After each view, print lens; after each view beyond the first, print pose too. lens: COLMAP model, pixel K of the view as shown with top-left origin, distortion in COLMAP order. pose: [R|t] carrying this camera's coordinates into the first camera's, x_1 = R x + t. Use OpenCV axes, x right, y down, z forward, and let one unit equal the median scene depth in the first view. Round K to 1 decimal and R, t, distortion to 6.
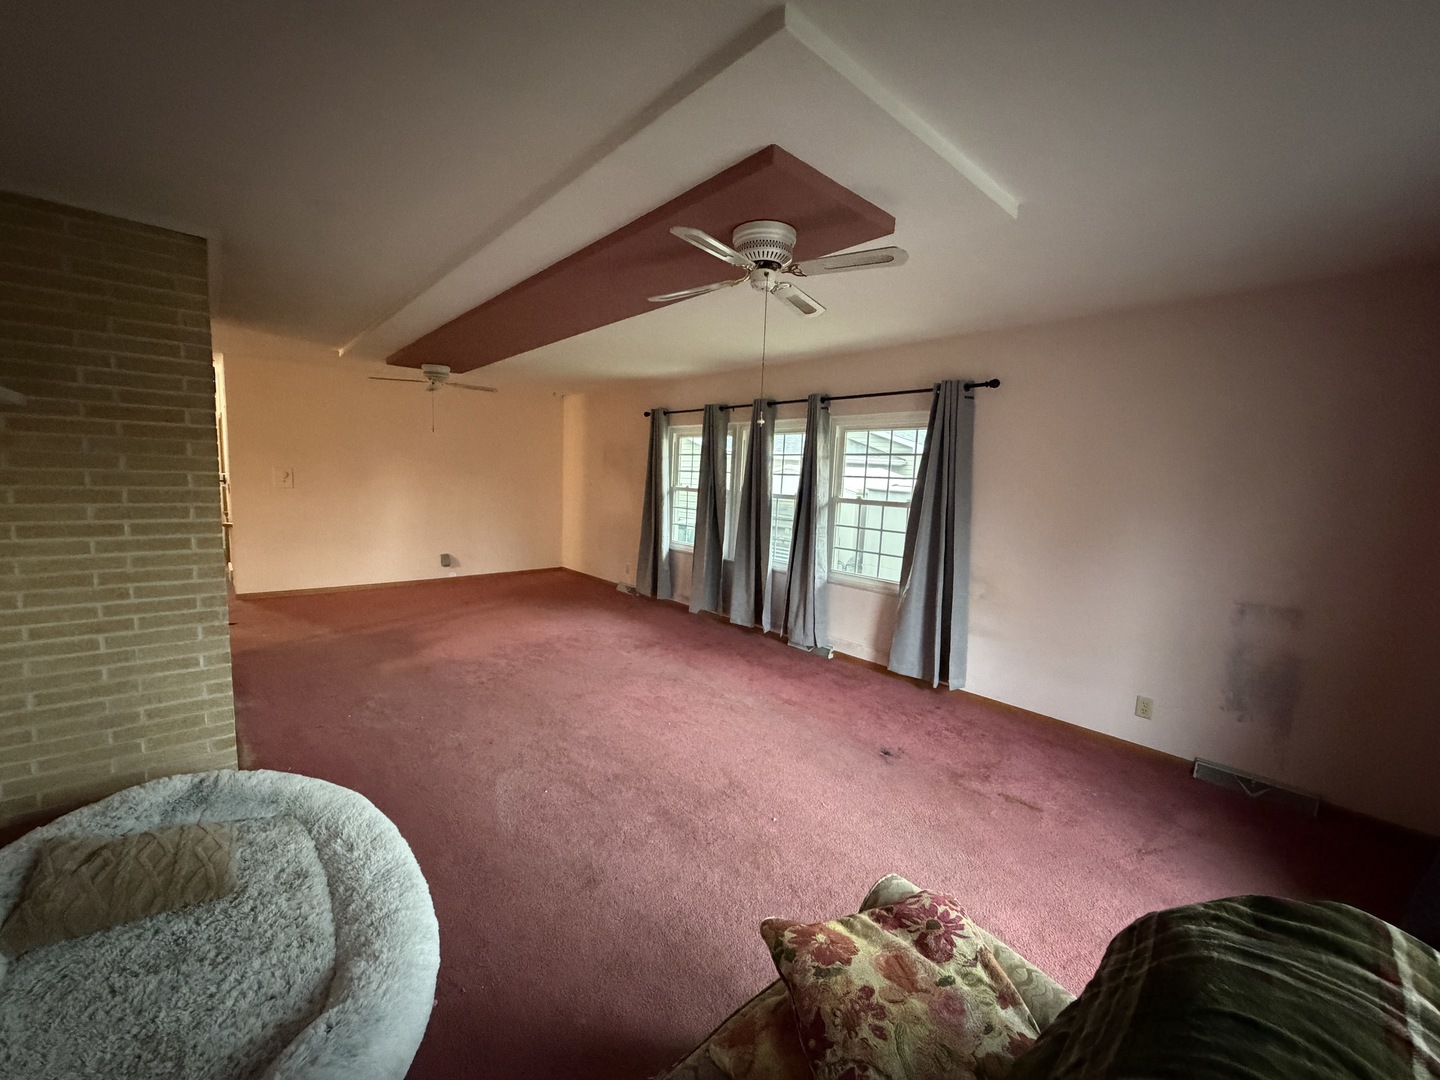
lens RADIAL K [[574.9, 0, 715.4], [0, 574.9, 538.3], [0, 0, 1]] dist [0.001665, 0.000062]
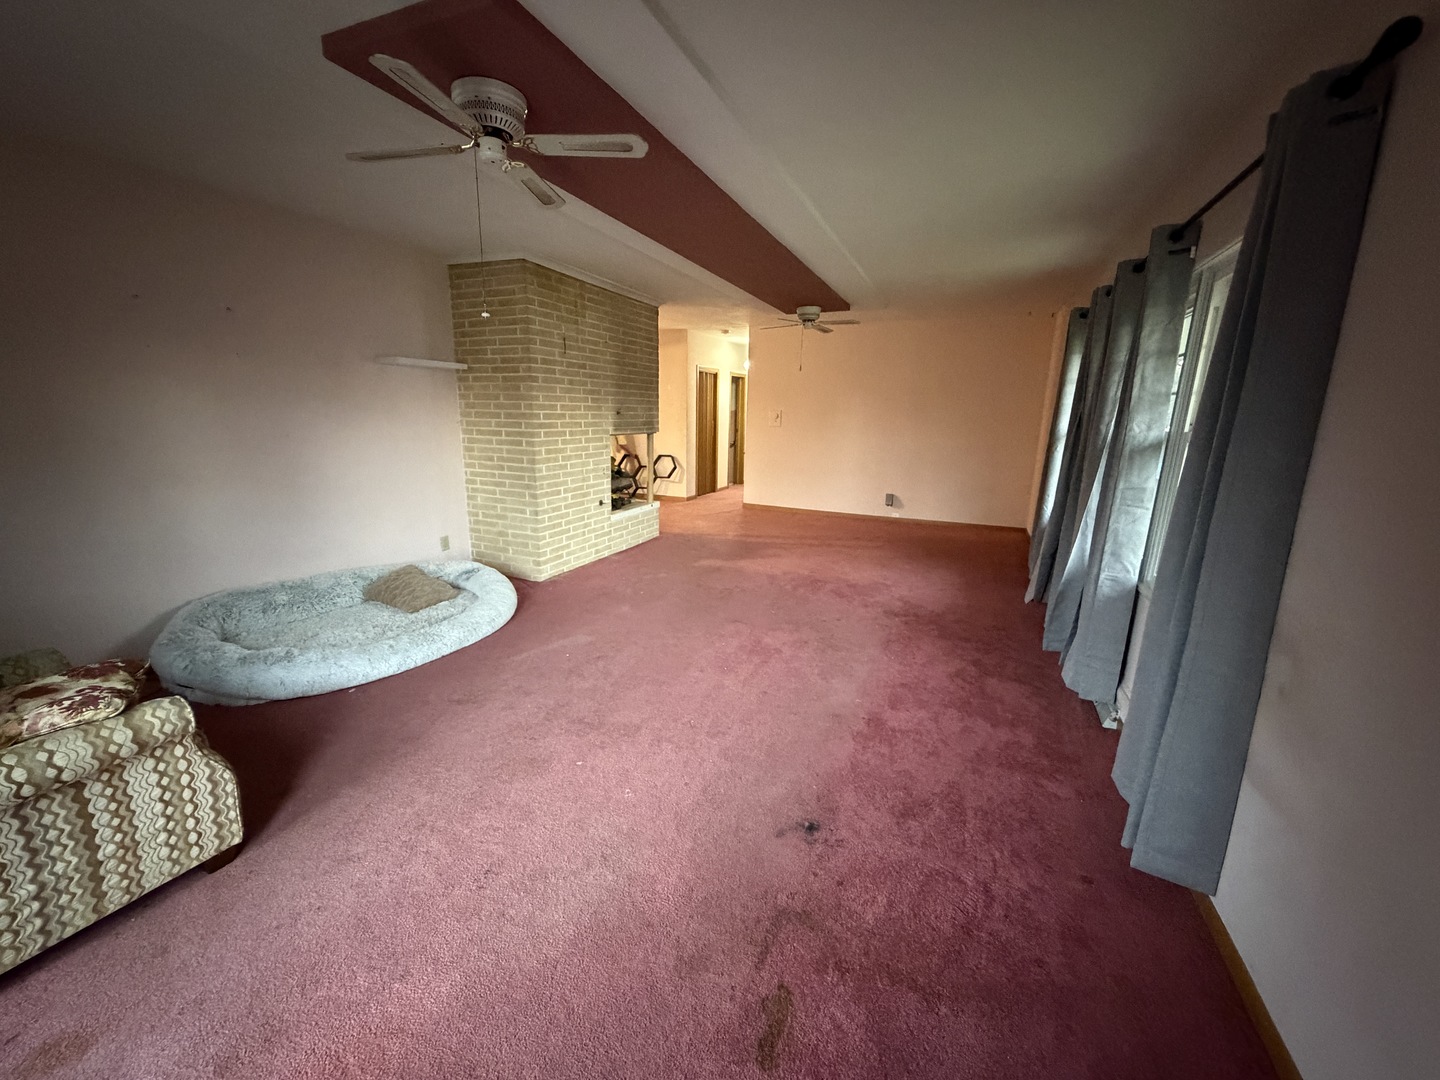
lens RADIAL K [[574.9, 0, 715.4], [0, 574.9, 538.3], [0, 0, 1]] dist [0.001665, 0.000062]
pose [[0.421824, 0.172268, -0.890162, 0.587672], [-0.106526, 0.984401, 0.140026, -0.008863], [0.900398, 0.035759, 0.433595, 0.486939]]
